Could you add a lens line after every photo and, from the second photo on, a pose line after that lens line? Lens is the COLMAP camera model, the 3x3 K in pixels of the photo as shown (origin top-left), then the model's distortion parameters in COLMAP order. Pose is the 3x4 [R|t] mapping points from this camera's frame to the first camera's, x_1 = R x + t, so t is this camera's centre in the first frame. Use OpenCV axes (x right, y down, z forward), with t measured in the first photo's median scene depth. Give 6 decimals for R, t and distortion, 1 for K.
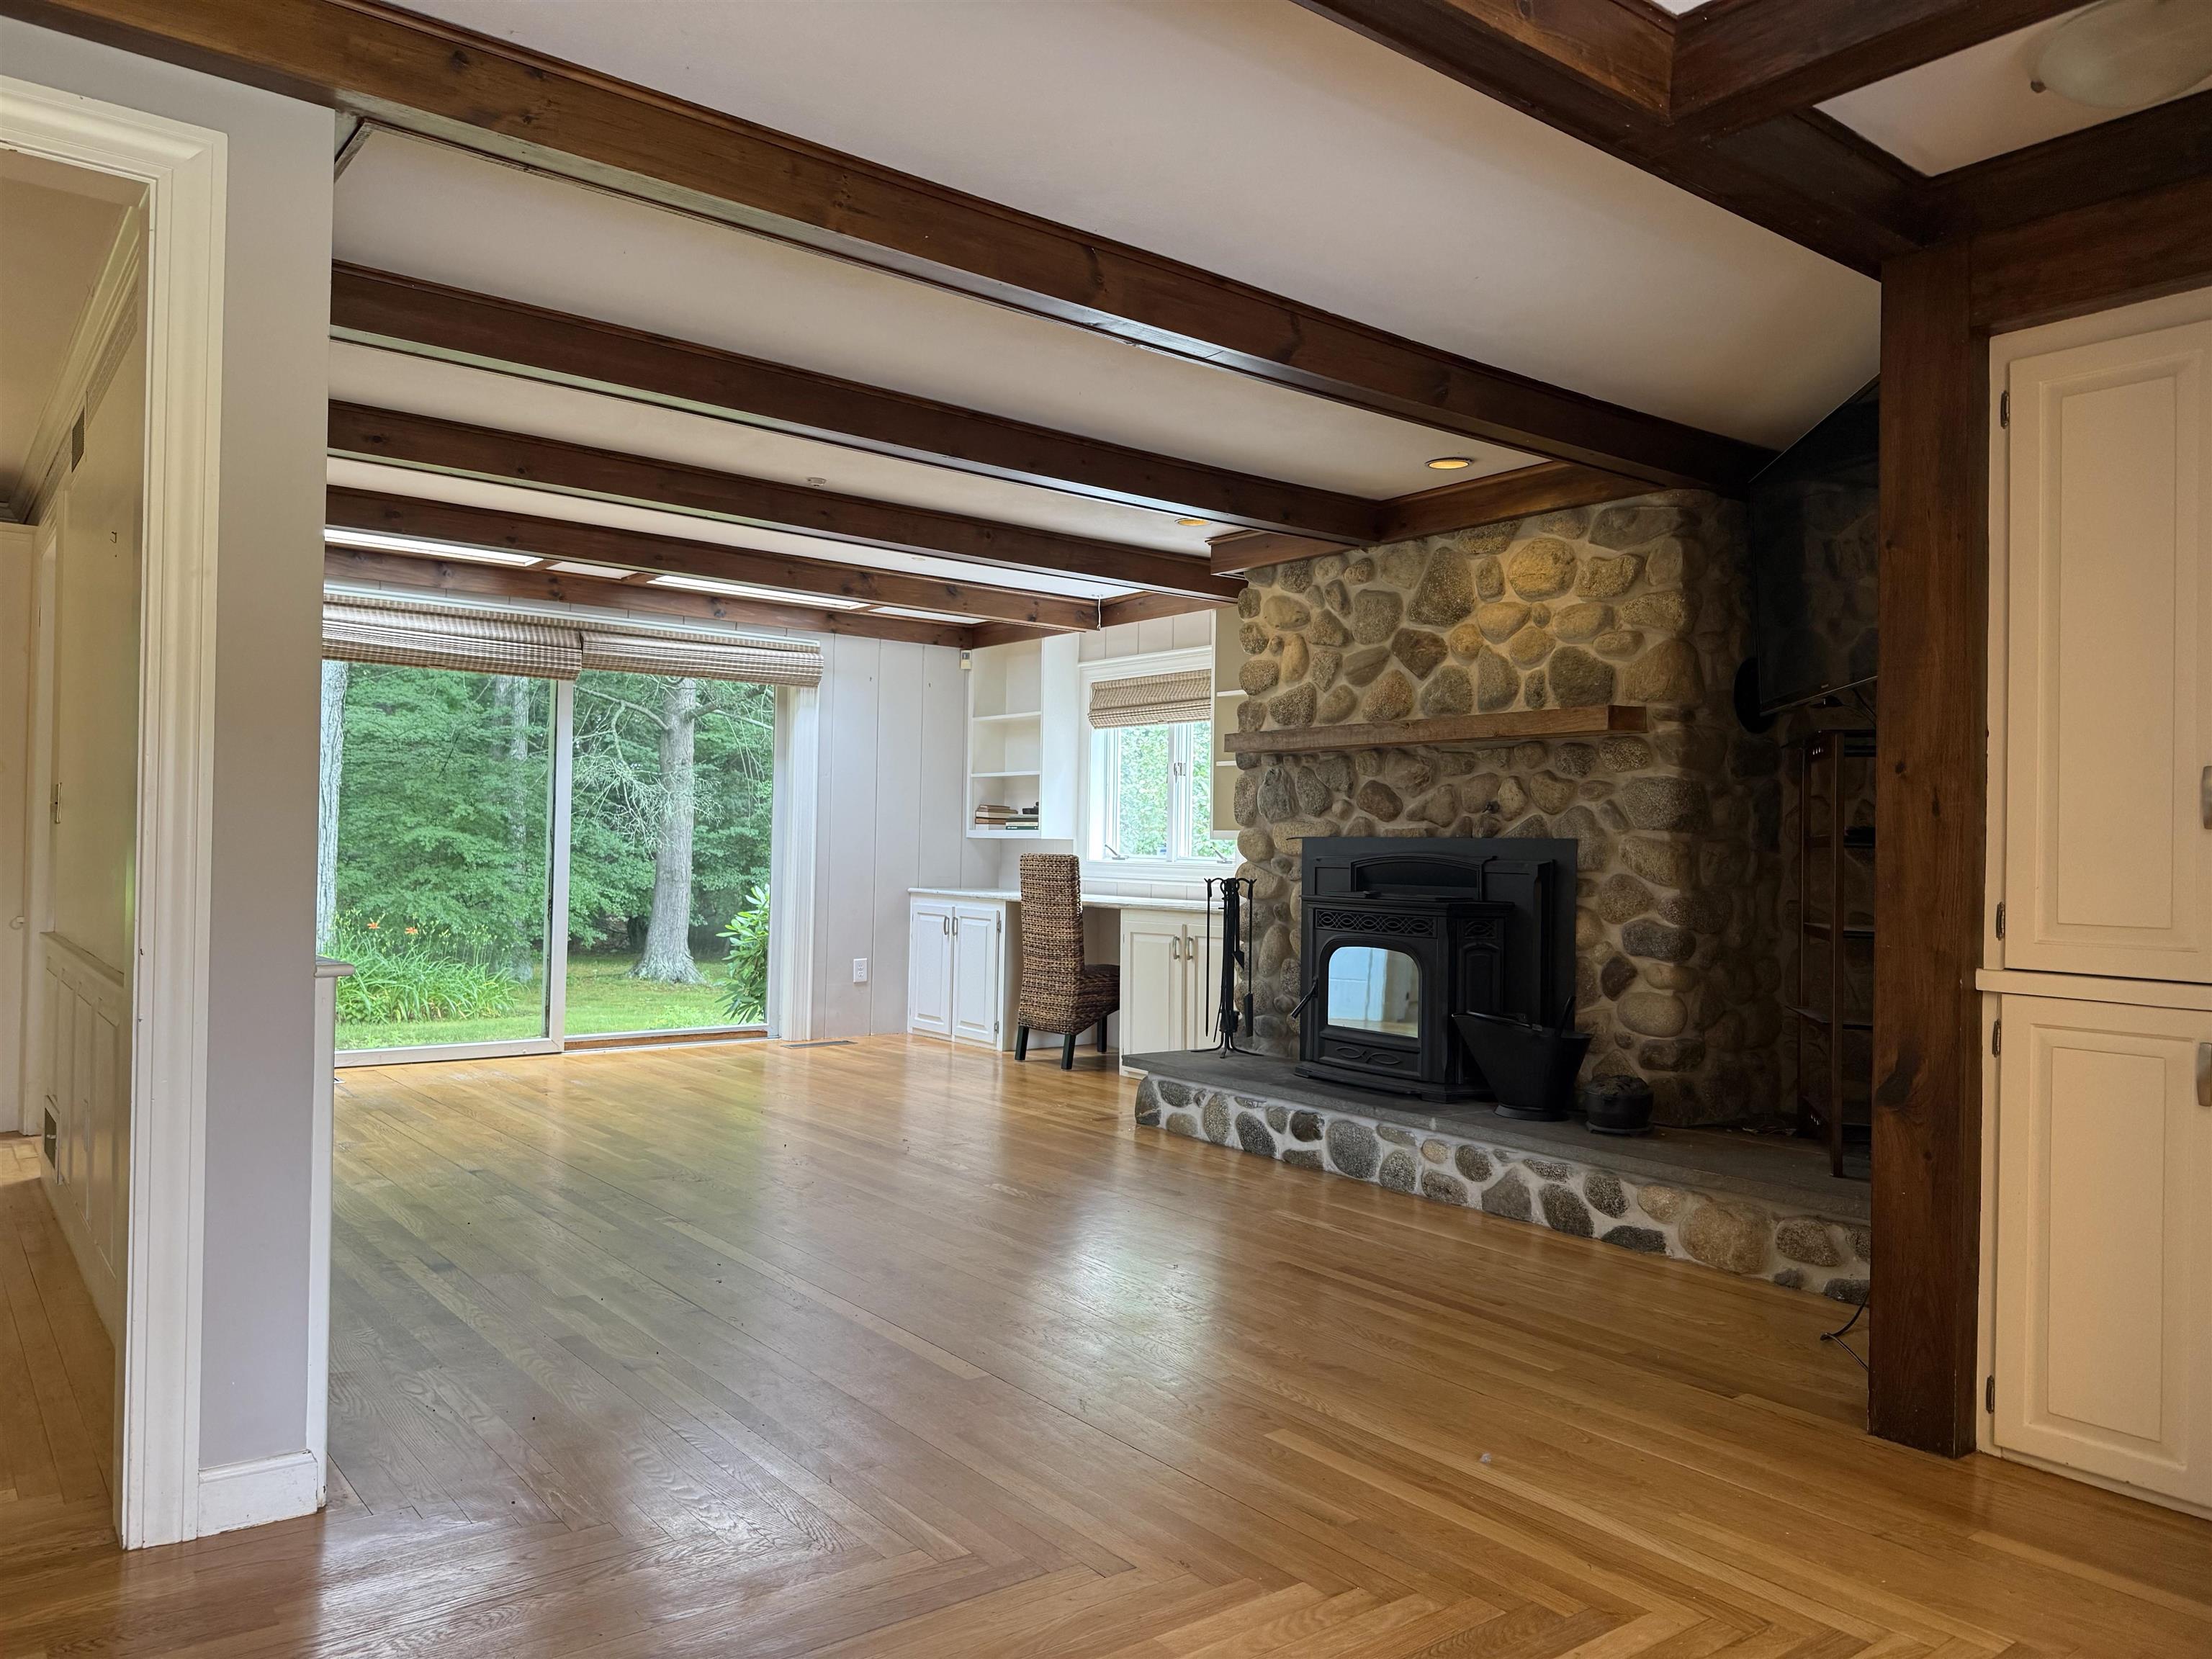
lens RADIAL K [[1537.4, 0, 1121.1], [0, 1537.4, 819.0], [0, 0, 1]] dist [0.050658, -0.069621]
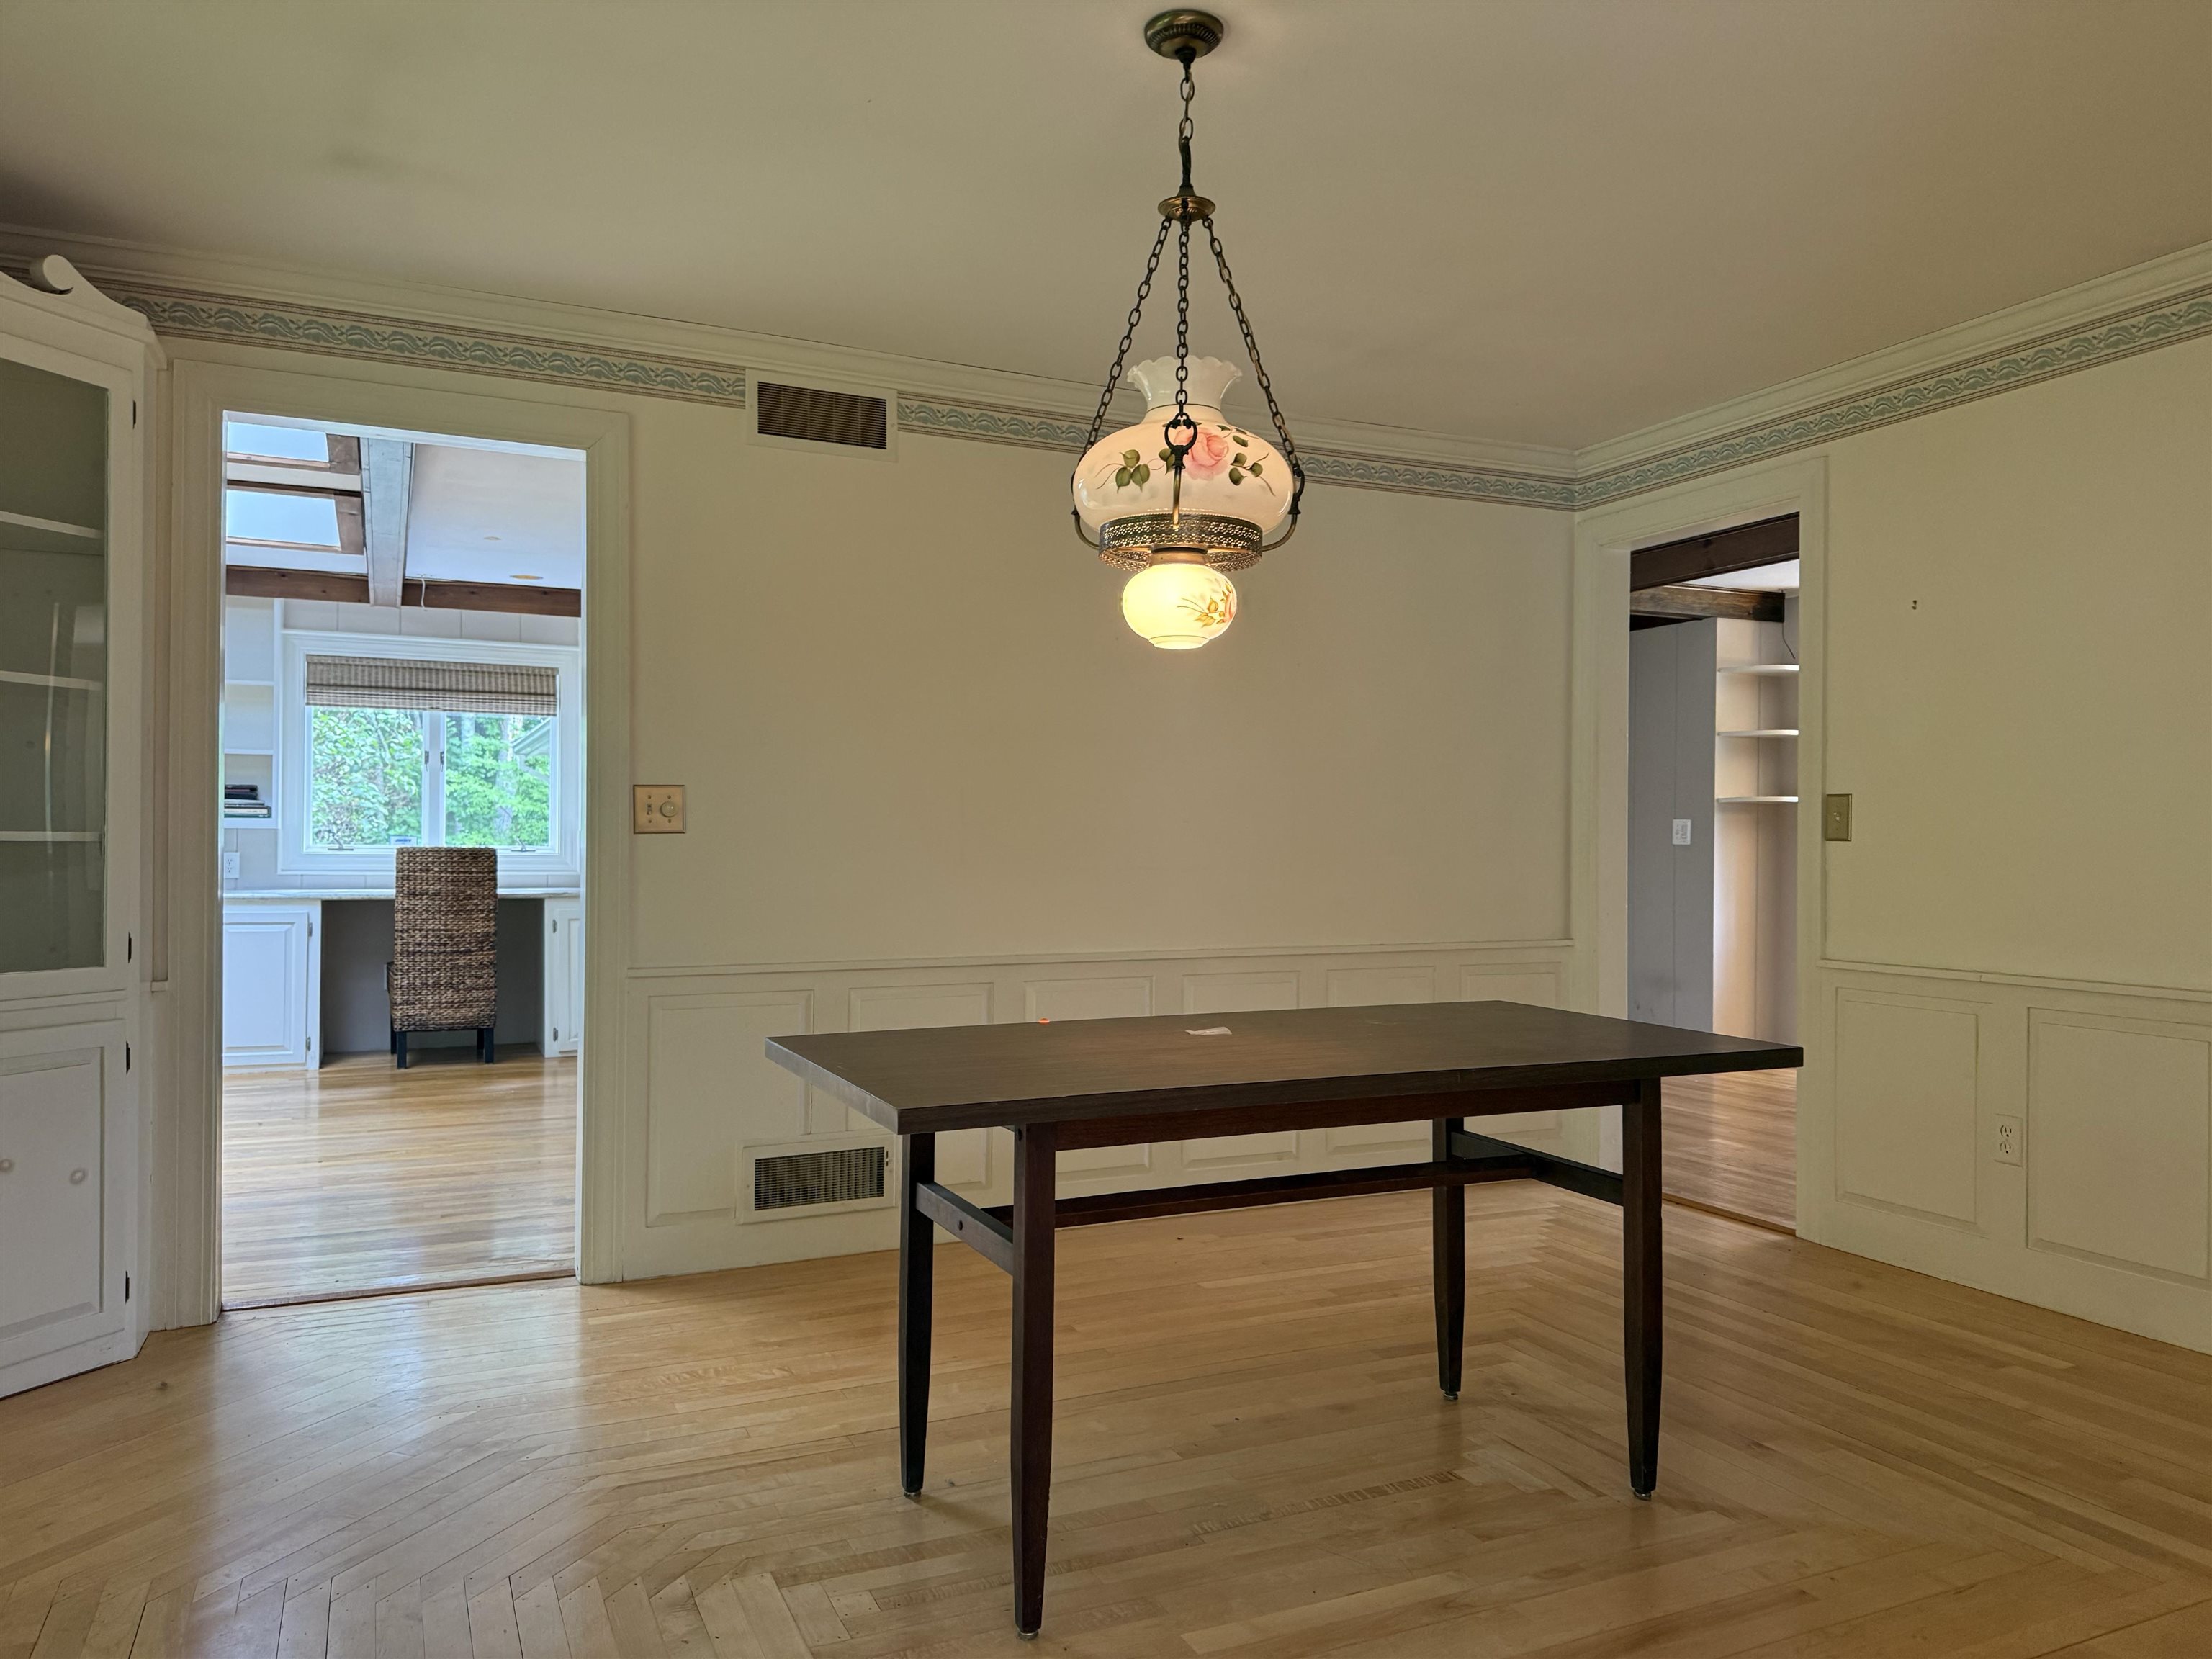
lens RADIAL K [[1537.4, 0, 1122.0], [0, 1537.4, 826.2], [0, 0, 1]] dist [0.050658, -0.069621]
pose [[0.233770, -0.008228, 0.972257, -1.060649], [-0.022158, 0.999659, 0.013788, -0.014994], [-0.972039, -0.024766, 0.233508, 0.434191]]
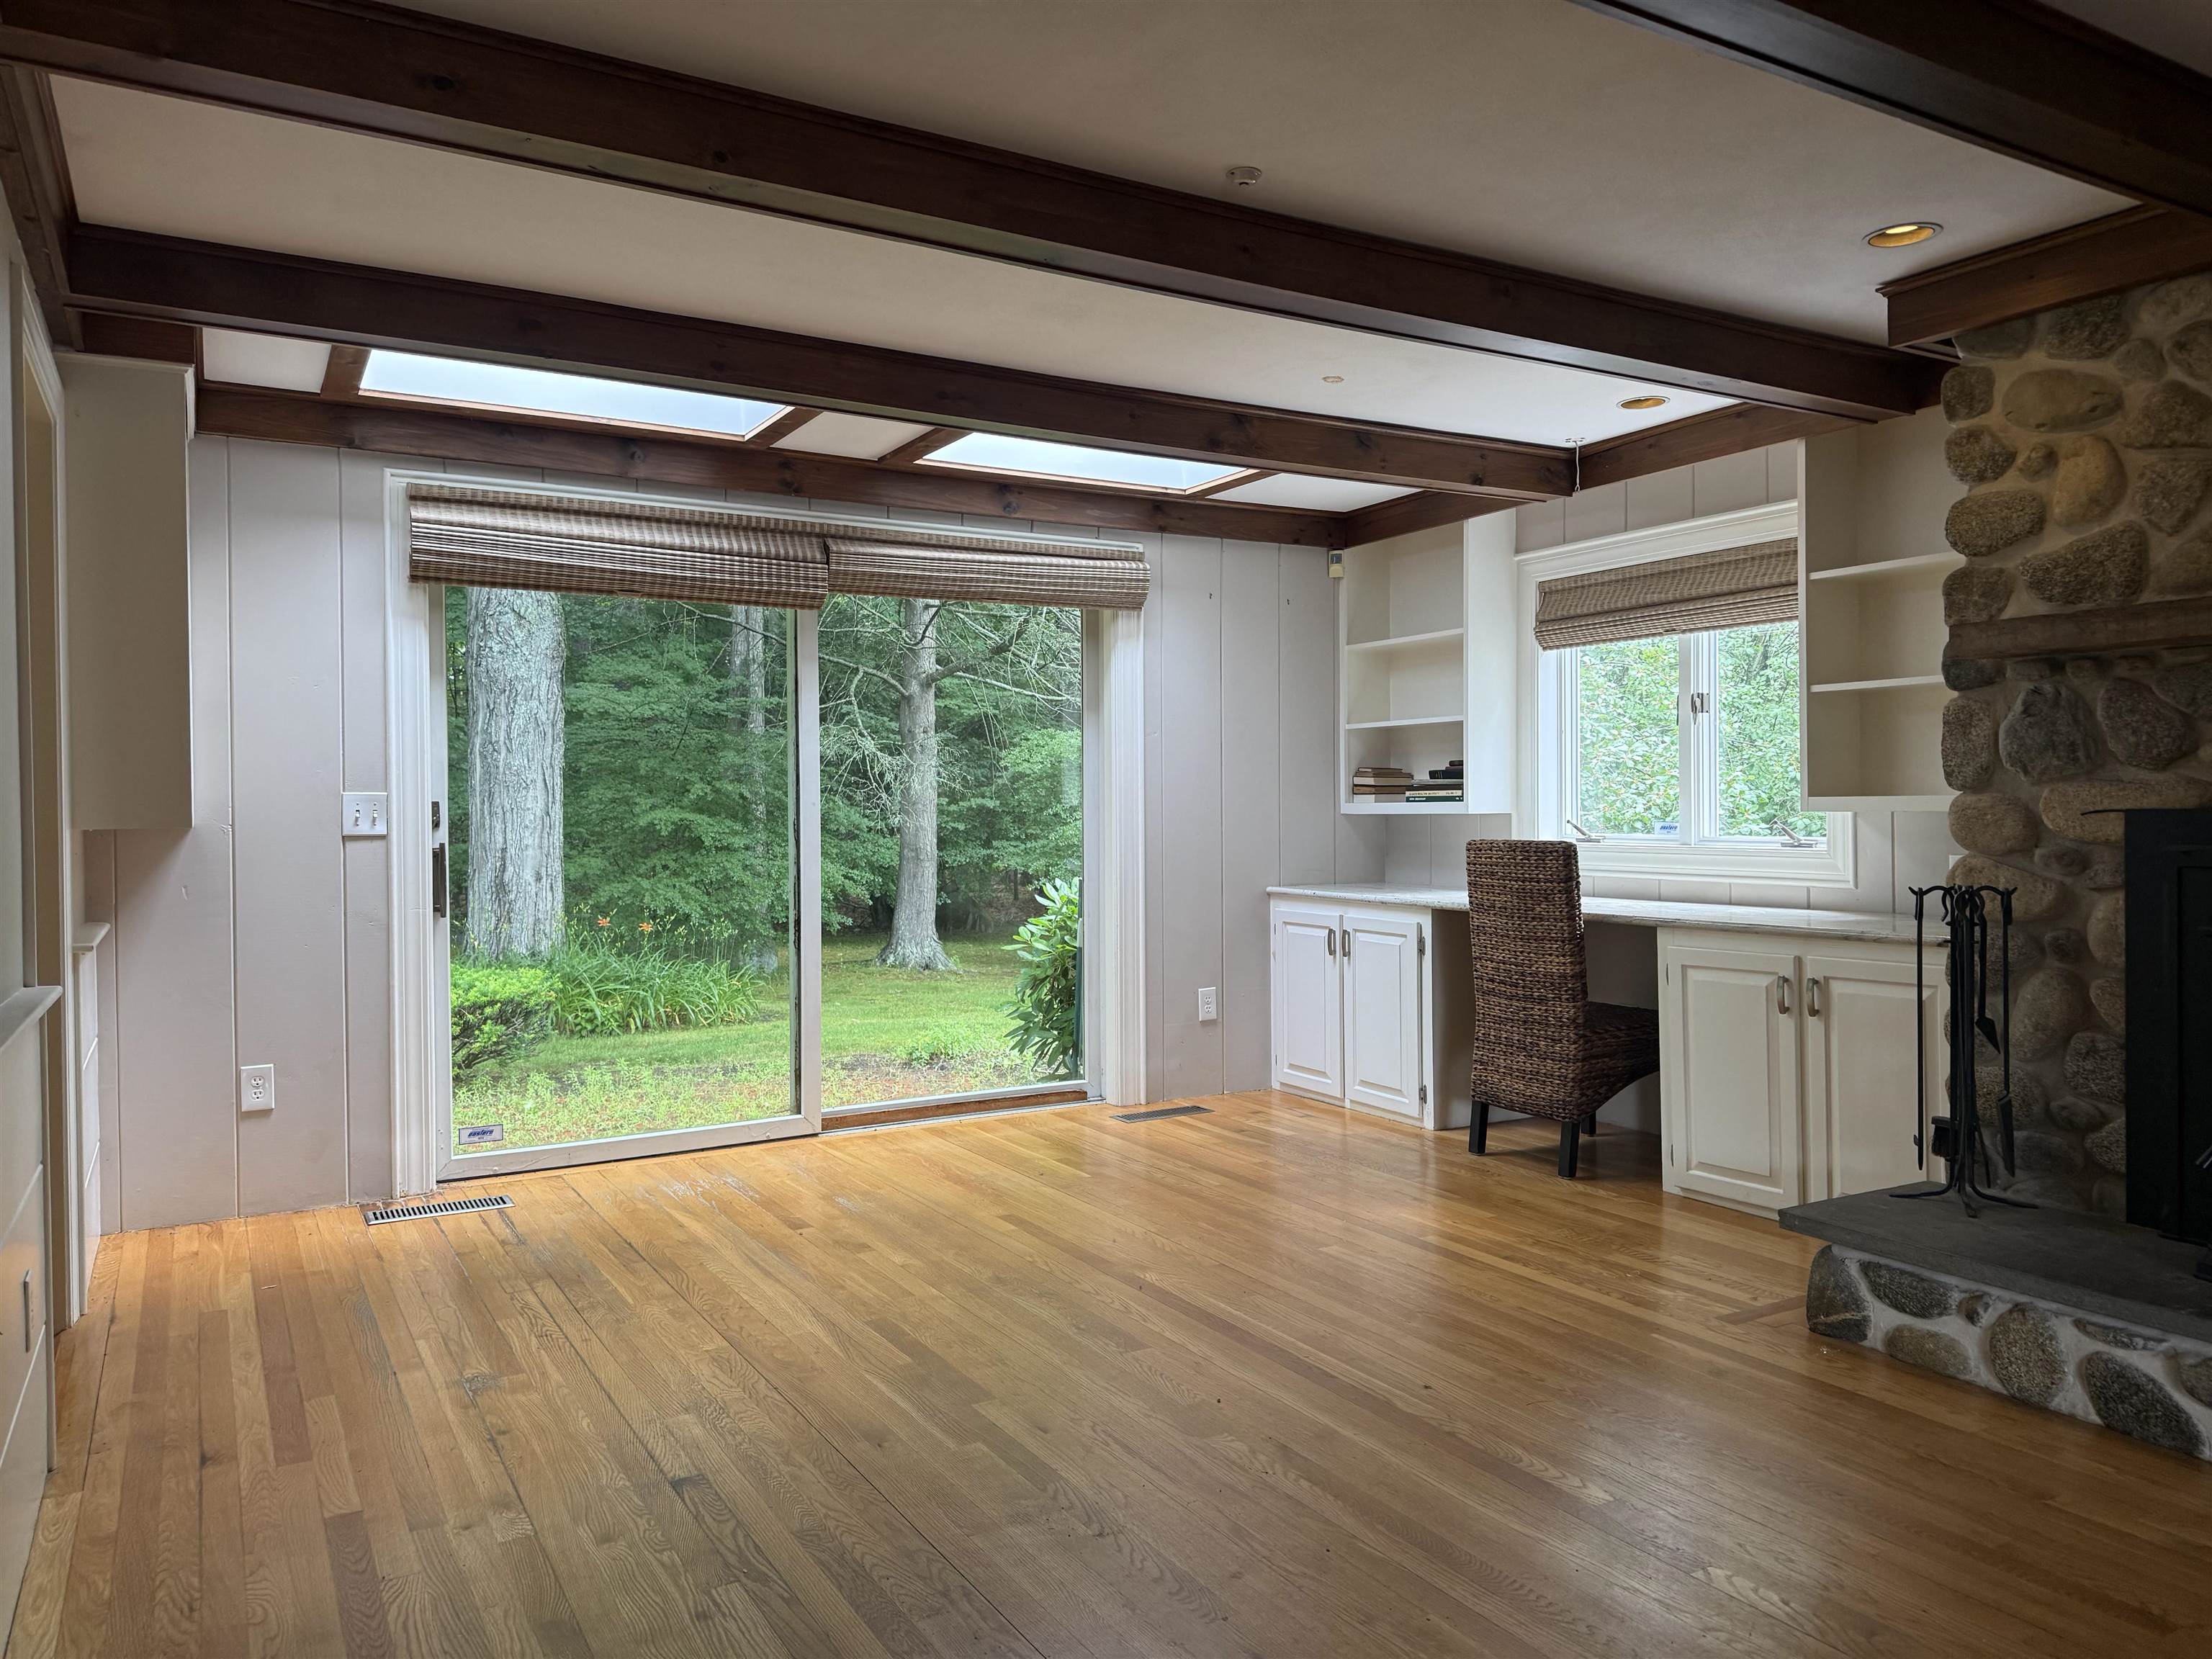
lens RADIAL K [[1537.4, 0, 1107.0], [0, 1537.4, 821.6], [0, 0, 1]] dist [0.050658, -0.069621]
pose [[0.988380, -0.024817, -0.149965, -0.146177], [0.028830, 0.999280, 0.024646, -0.007289], [0.149246, -0.028683, 0.988384, 0.392880]]
